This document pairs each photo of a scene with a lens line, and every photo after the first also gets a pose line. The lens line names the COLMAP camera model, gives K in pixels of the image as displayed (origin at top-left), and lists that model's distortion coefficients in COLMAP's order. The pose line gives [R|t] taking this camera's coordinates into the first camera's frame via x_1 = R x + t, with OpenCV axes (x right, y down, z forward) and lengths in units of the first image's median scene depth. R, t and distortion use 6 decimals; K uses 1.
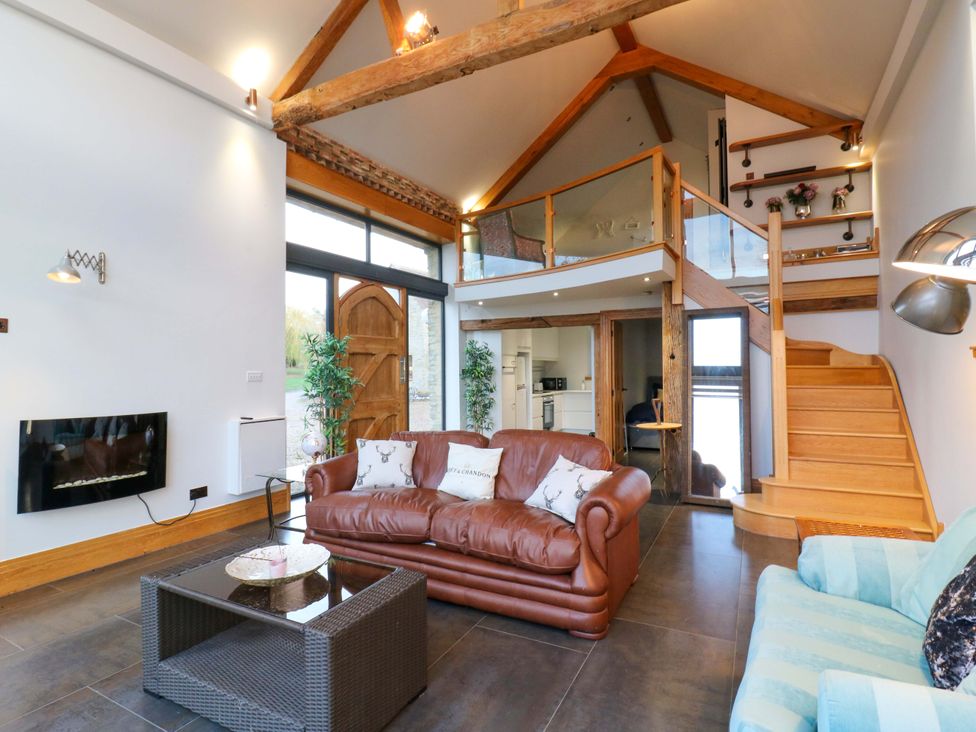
lens RADIAL K [[508.8, 0, 493.6], [0, 508.8, 359.5], [0, 0, 1]] dist [0.002418, -0.015343]
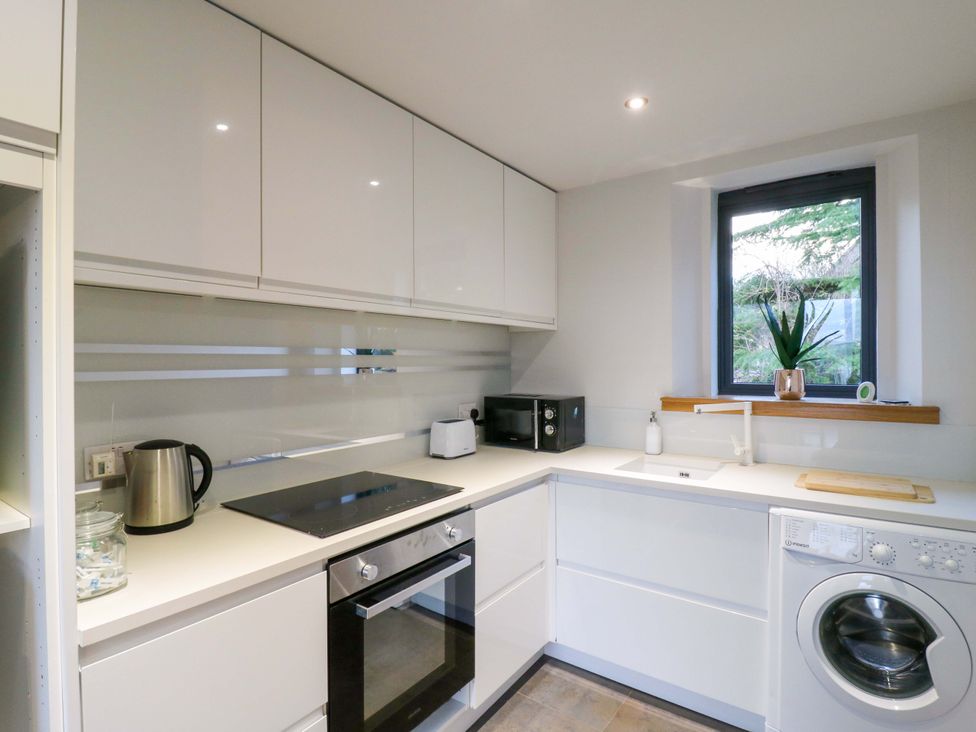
lens RADIAL K [[508.8, 0, 493.6], [0, 508.8, 359.5], [0, 0, 1]] dist [0.002418, -0.015343]
pose [[0.988432, -0.000085, -0.151662, 0.138651], [0.005272, 0.999415, 0.033800, 0.008658], [0.151570, -0.034209, 0.987854, 0.753808]]
